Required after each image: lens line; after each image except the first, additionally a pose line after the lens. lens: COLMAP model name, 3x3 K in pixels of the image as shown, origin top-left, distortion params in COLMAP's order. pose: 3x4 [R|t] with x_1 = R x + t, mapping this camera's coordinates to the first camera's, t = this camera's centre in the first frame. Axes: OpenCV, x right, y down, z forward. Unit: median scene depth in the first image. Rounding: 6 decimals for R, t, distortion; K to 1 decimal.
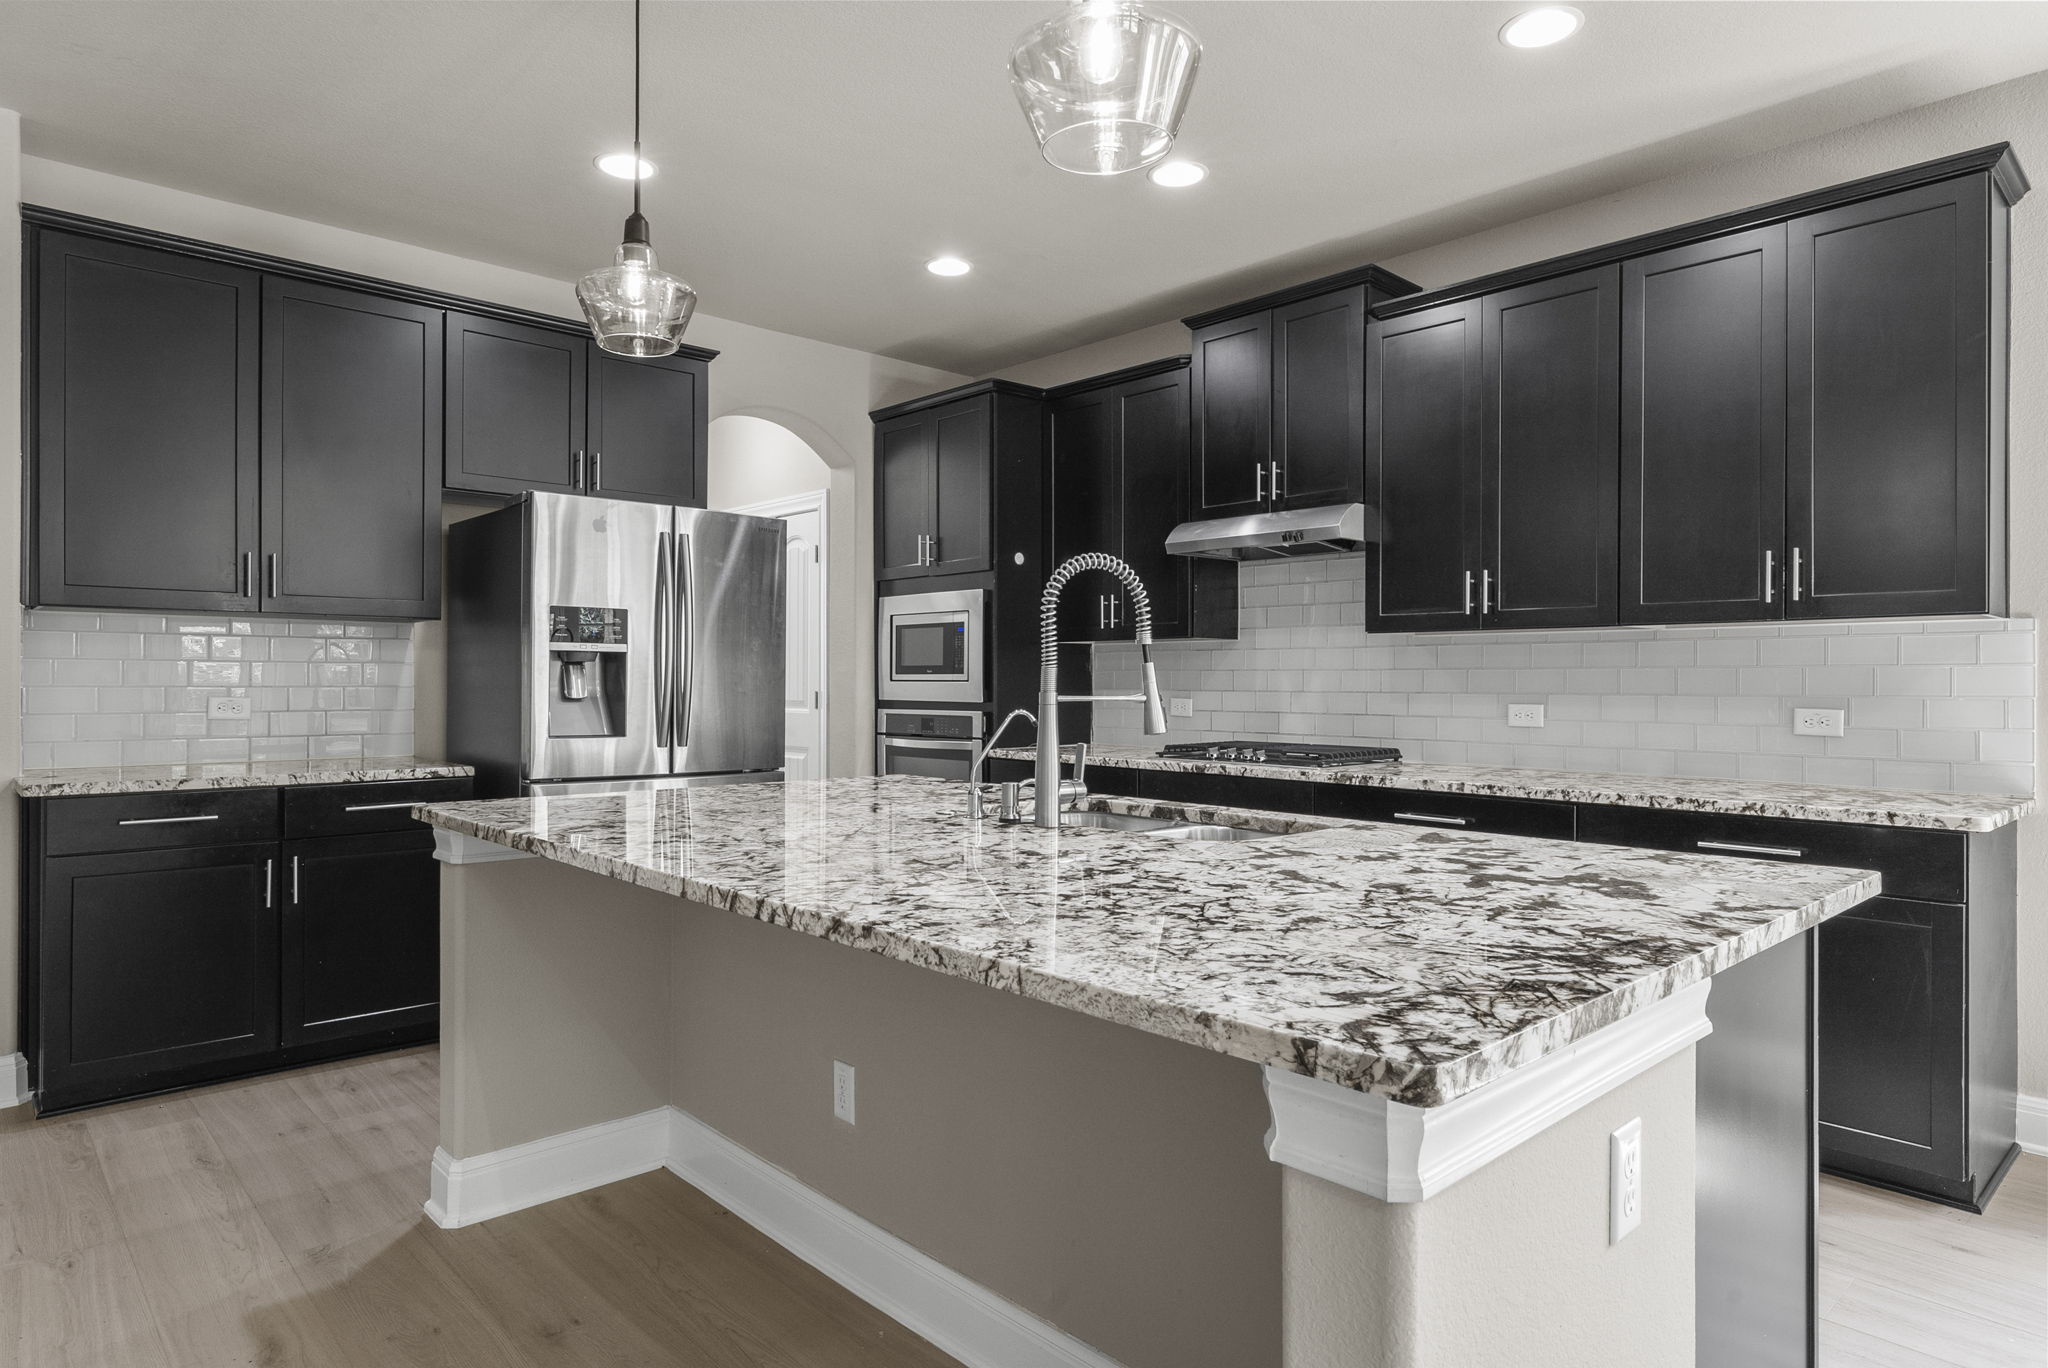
lens RADIAL K [[1172.8, 0, 1025.1], [0, 1172.8, 682.0], [0, 0, 1]] dist [0.005239, 0.000550]
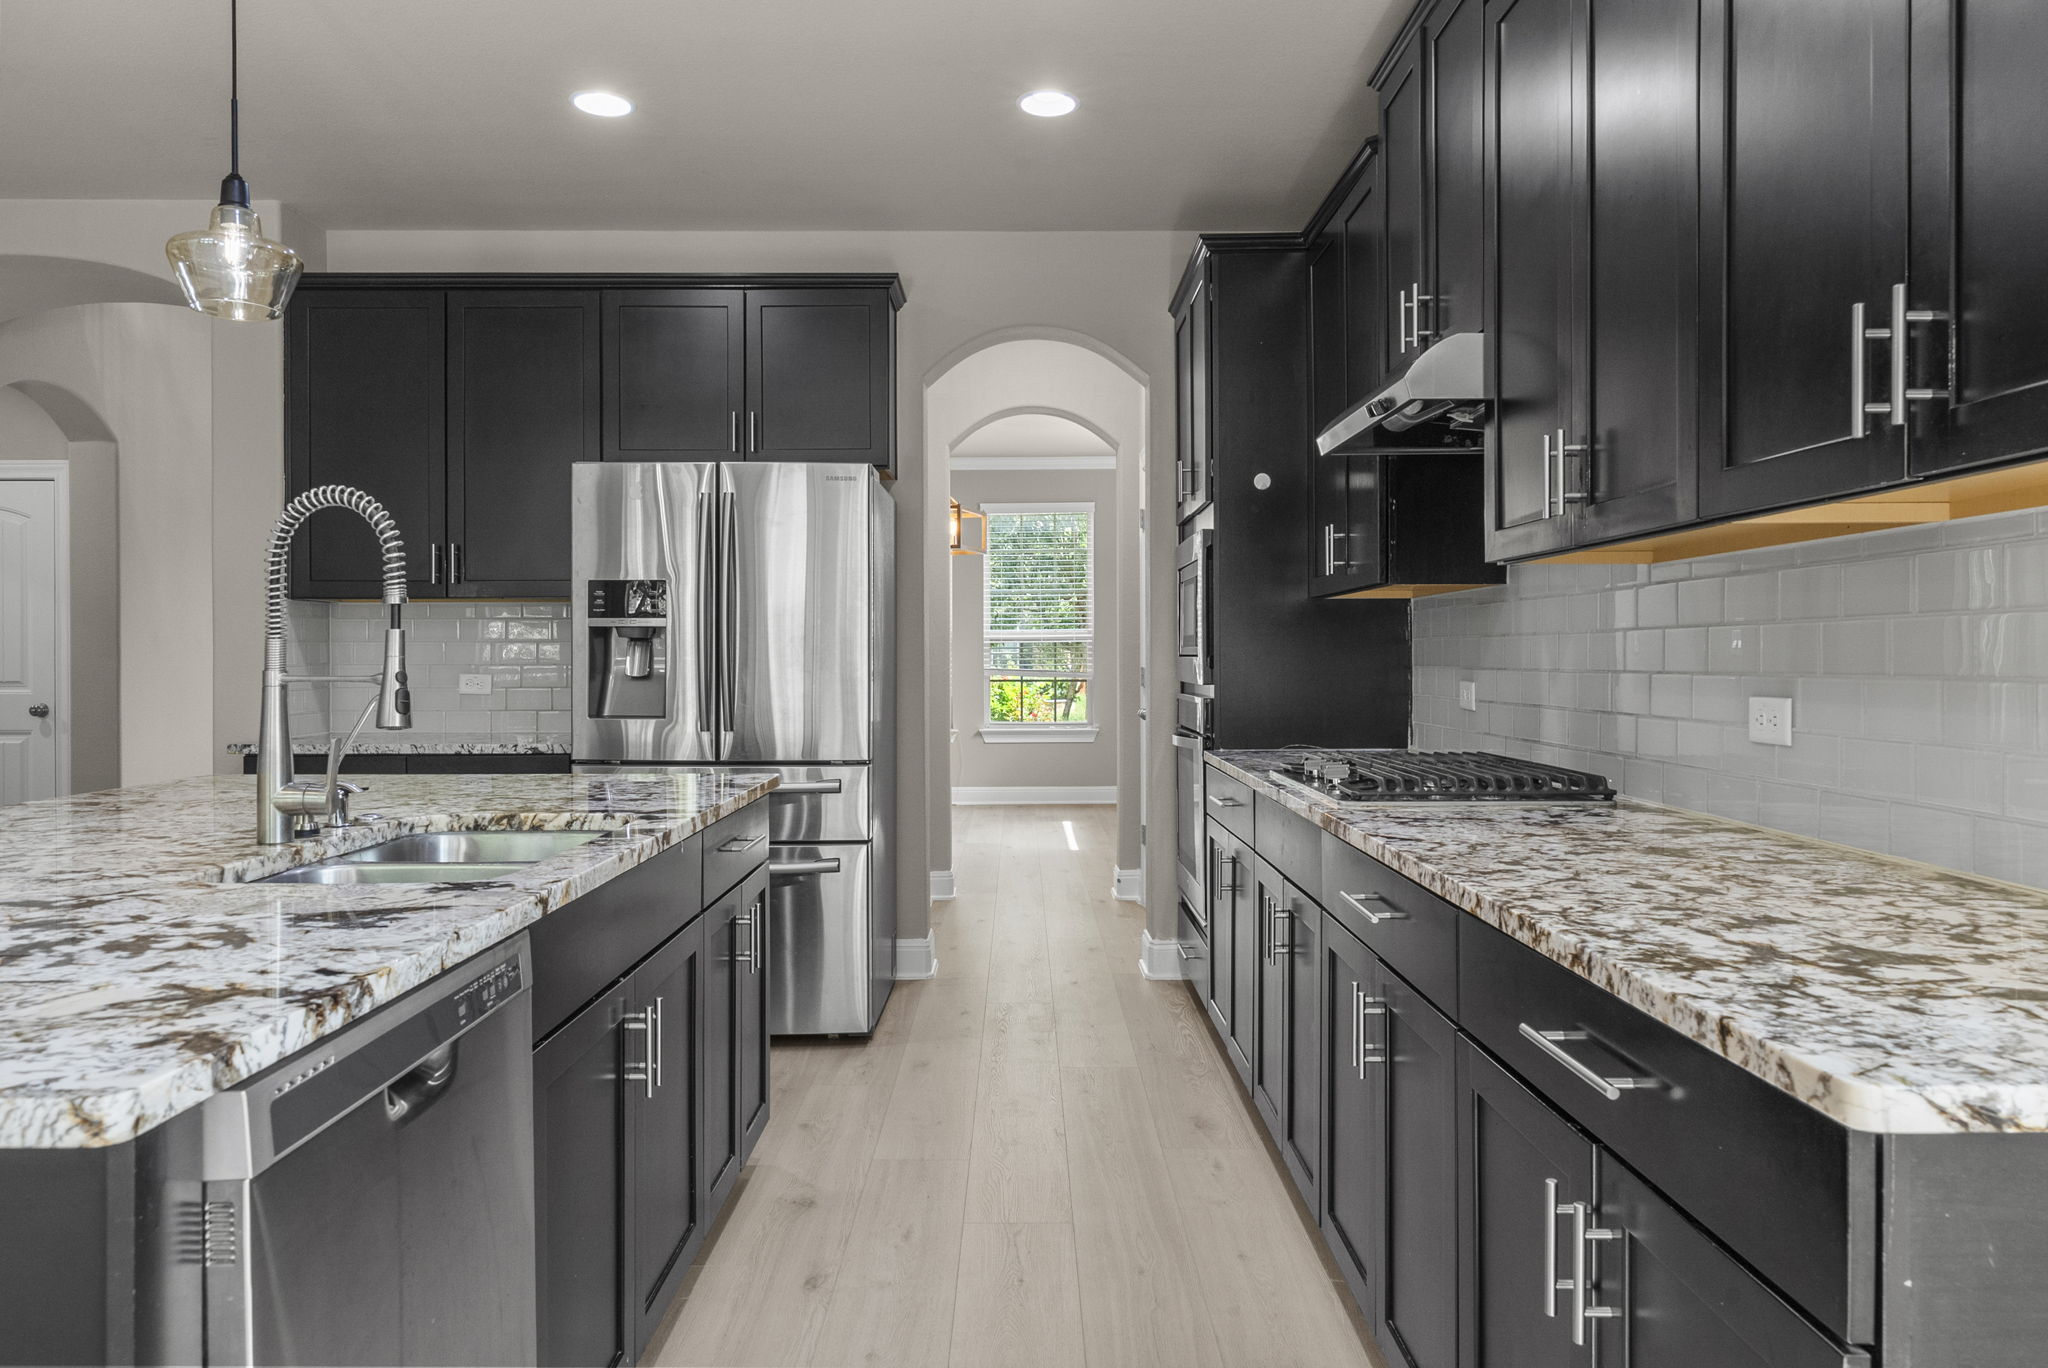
lens RADIAL K [[1366.6, 0, 1025.0], [0, 1366.6, 675.9], [0, 0, 1]] dist [-0.005835, 0.000370]
pose [[0.742280, 0.003616, -0.670080, 0.595475], [0.005109, 0.999926, 0.011056, 0.002831], [0.670070, -0.011630, 0.742207, 0.395582]]
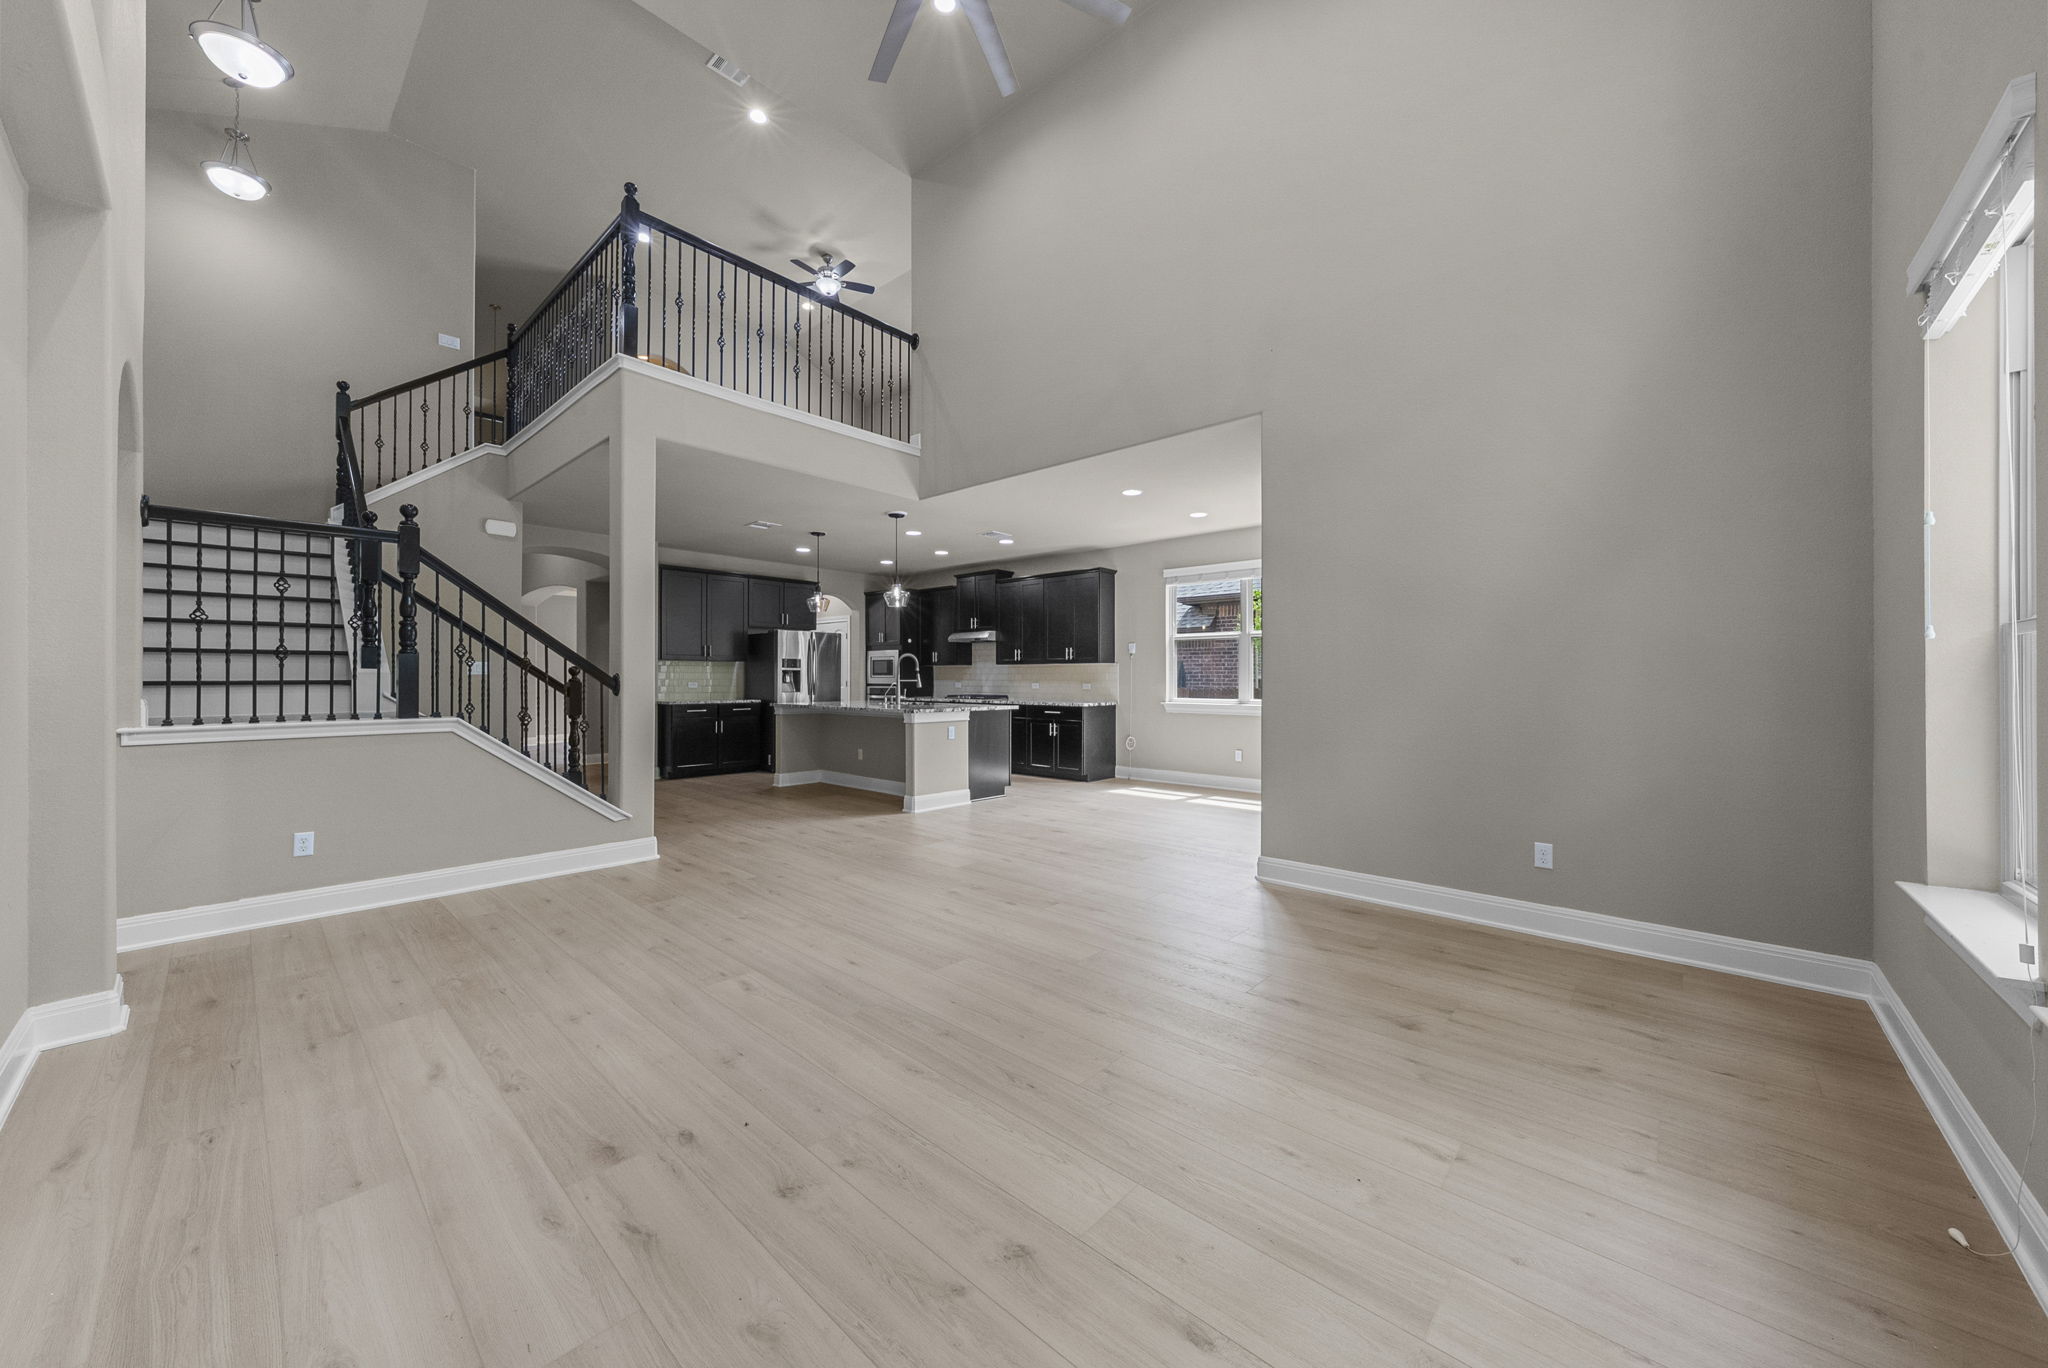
lens RADIAL K [[728.2, 0, 1025.7], [0, 728.2, 684.5], [0, 0, 1]] dist [0.001339, 0.000105]
pose [[0.996153, -0.003296, 0.087573, 0.188076], [0.002588, 0.999963, 0.008200, 0.003427], [-0.087596, -0.007942, 0.996124, -1.444586]]
